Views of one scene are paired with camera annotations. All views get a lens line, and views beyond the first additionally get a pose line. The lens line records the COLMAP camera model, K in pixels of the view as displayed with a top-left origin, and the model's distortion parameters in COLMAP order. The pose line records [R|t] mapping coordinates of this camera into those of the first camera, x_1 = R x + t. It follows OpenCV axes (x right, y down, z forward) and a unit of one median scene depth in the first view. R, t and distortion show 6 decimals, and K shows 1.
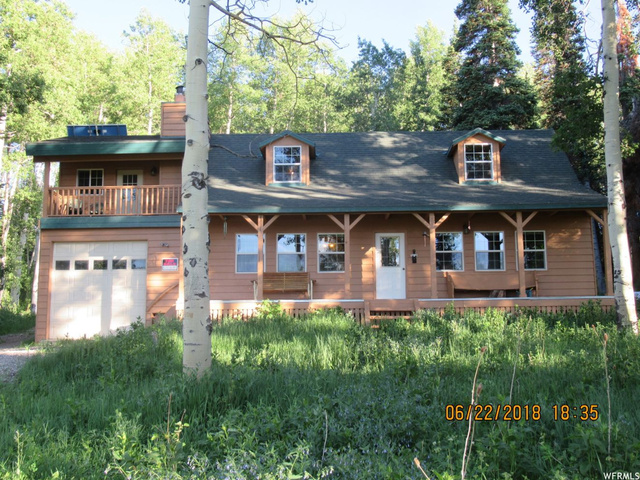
lens RADIAL K [[547.1, 0, 320.0], [0, 547.1, 239.4], [0, 0, 1]] dist [-0.017789, -0.007667]
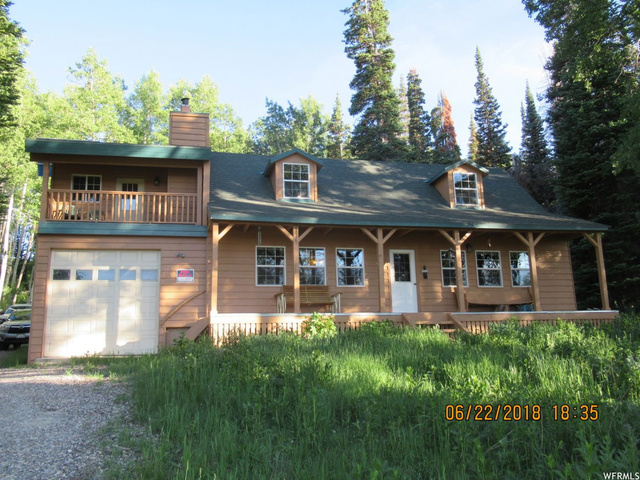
lens RADIAL K [[457.1, 0, 319.8], [0, 457.1, 241.1], [0, 0, 1]] dist [-0.014512, -0.004291]
pose [[0.980499, 0.031756, 0.193942, -0.195897], [-0.021360, 0.998232, -0.055462, 0.023569], [-0.195361, 0.050238, 0.979444, 0.171564]]
